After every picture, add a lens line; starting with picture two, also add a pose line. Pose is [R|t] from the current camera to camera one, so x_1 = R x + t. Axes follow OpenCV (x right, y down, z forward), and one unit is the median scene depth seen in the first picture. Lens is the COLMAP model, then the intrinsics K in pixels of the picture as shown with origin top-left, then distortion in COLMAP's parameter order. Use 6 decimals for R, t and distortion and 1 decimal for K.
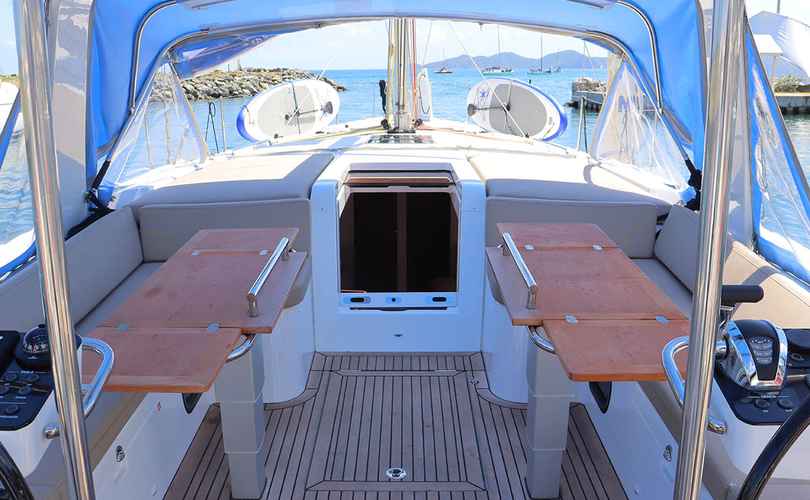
lens RADIAL K [[785.7, 0, 405.0], [0, 785.7, 250.0], [0, 0, 1]] dist [-0.075527, 0.003014]
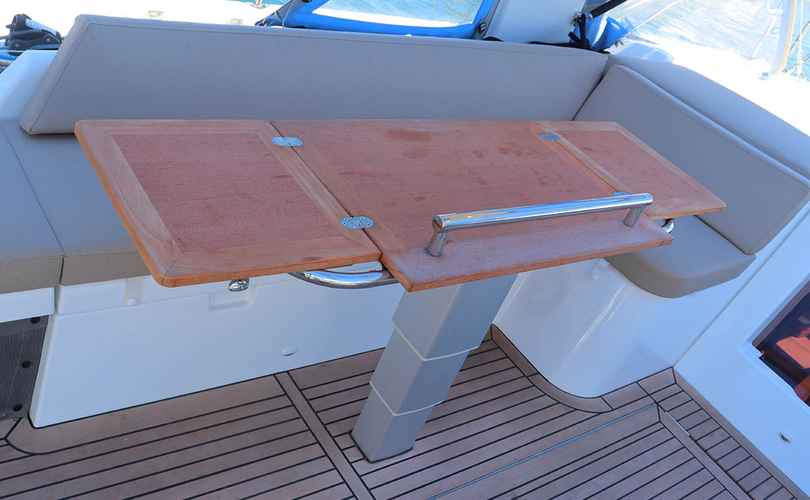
lens RADIAL K [[785.7, 0, 405.0], [0, 785.7, 250.0], [0, 0, 1]] dist [-0.075527, 0.003014]
pose [[0.556943, 0.626876, -0.544830, 0.062073], [-0.534858, 0.772565, 0.342156, -0.057981], [0.635406, 0.100845, 0.765565, 0.283625]]
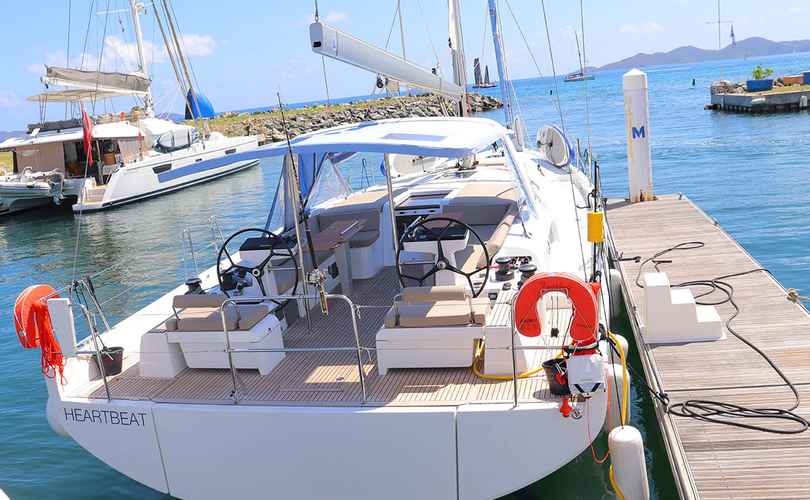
lens RADIAL K [[710.0, 0, 405.0], [0, 710.0, 250.0], [0, 0, 1]] dist [0.406670, 0.000612]
pose [[0.975370, -0.030261, -0.218491, 0.488307], [0.028046, 0.999519, -0.013233, 0.102534], [0.218786, 0.006779, 0.975749, -1.357835]]
